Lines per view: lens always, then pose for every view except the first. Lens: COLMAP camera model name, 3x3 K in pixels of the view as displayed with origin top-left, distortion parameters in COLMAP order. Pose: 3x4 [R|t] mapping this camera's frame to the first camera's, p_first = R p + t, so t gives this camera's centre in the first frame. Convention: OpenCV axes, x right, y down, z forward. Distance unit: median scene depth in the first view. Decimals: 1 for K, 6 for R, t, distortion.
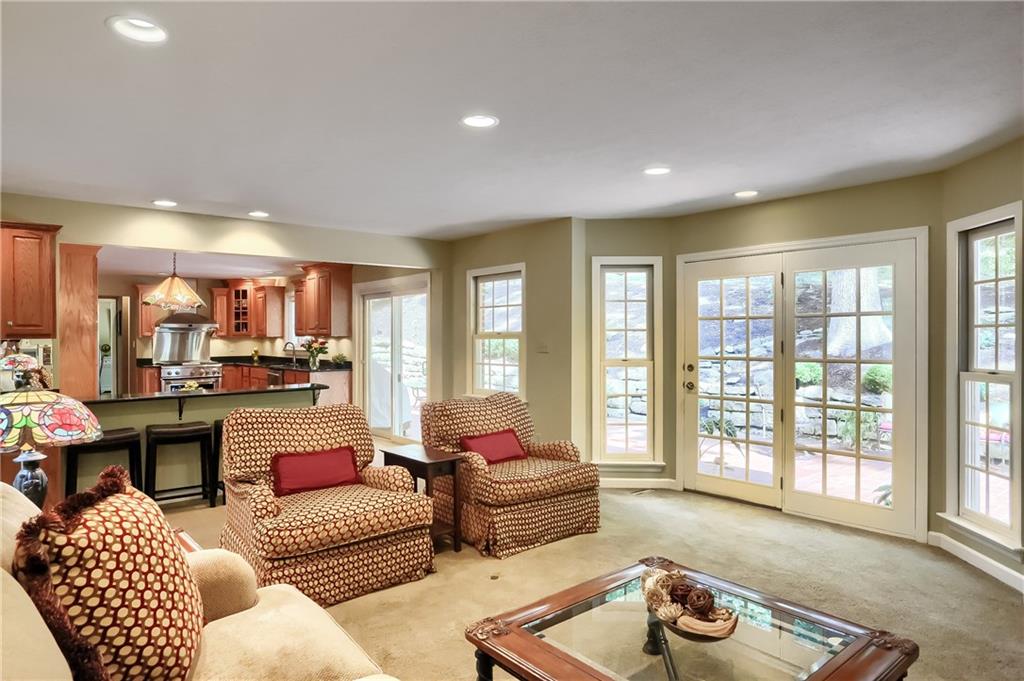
lens RADIAL K [[607.0, 0, 504.3], [0, 607.0, 344.6], [0, 0, 1]] dist [-0.027090, 0.000607]
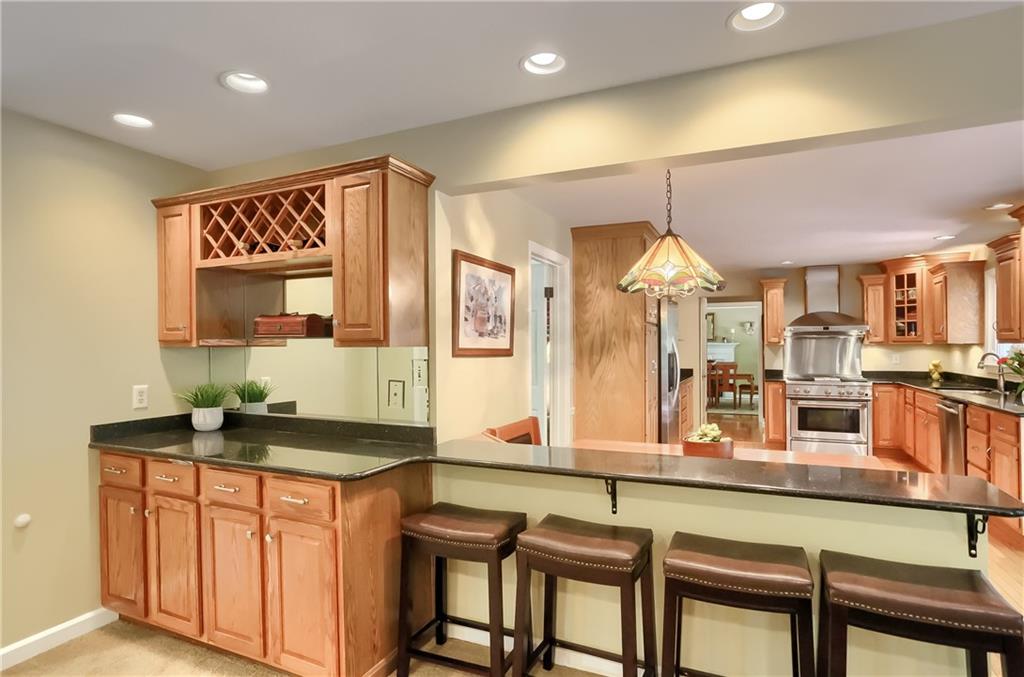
lens RADIAL K [[542.6, 0, 514.1], [0, 542.6, 335.7], [0, 0, 1]] dist [0.002488, 0.000622]
pose [[0.438624, -0.011198, -0.898601, -0.081830], [-0.012334, 0.999753, -0.018480, -0.004964], [0.898586, 0.019189, 0.438377, 0.340273]]
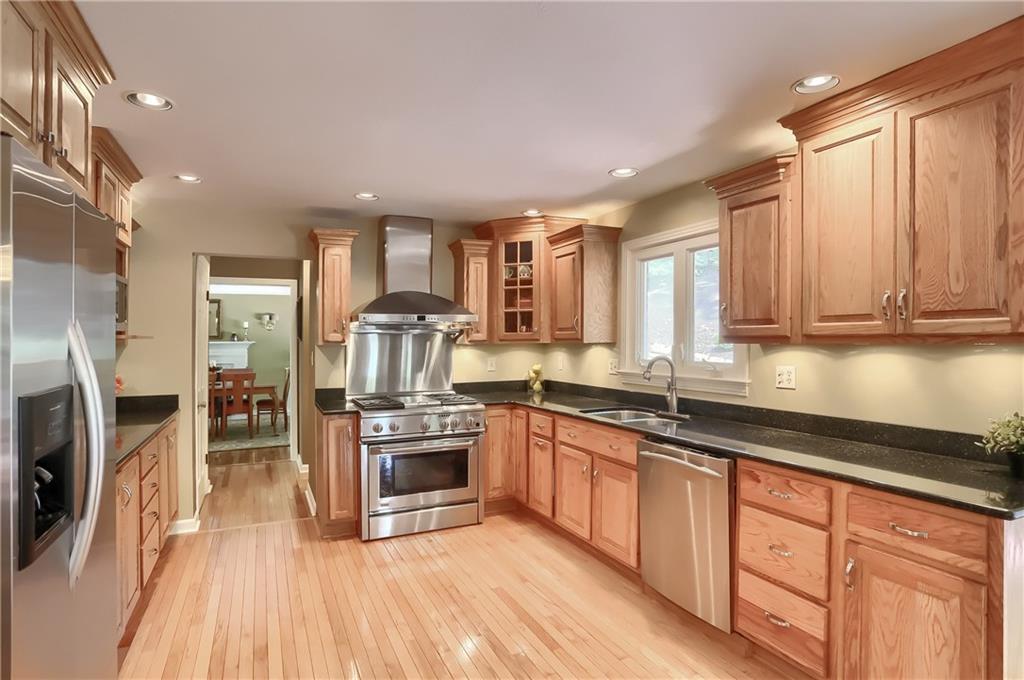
lens RADIAL K [[543.5, 0, 512.4], [0, 543.5, 337.4], [0, 0, 1]] dist [-0.048247, 0.001137]
pose [[0.966587, -0.001976, -0.256330, -0.335915], [-0.002573, 0.999845, -0.017410, -0.009861], [0.256325, 0.017488, 0.966433, 0.599527]]
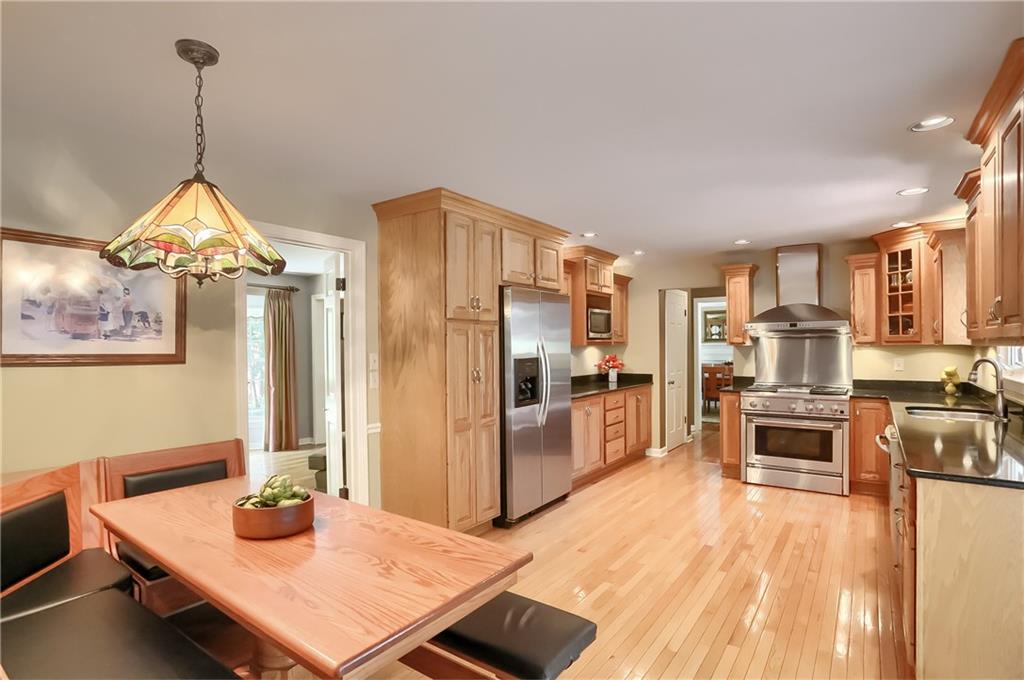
lens RADIAL K [[504.8, 0, 503.0], [0, 504.8, 344.4], [0, 0, 1]] dist [-0.027583, 0.000644]
pose [[0.232077, 0.002064, -0.972695, -0.111854], [-0.010459, 0.999945, -0.000373, -0.009397], [0.972641, 0.010260, 0.232086, 0.586964]]
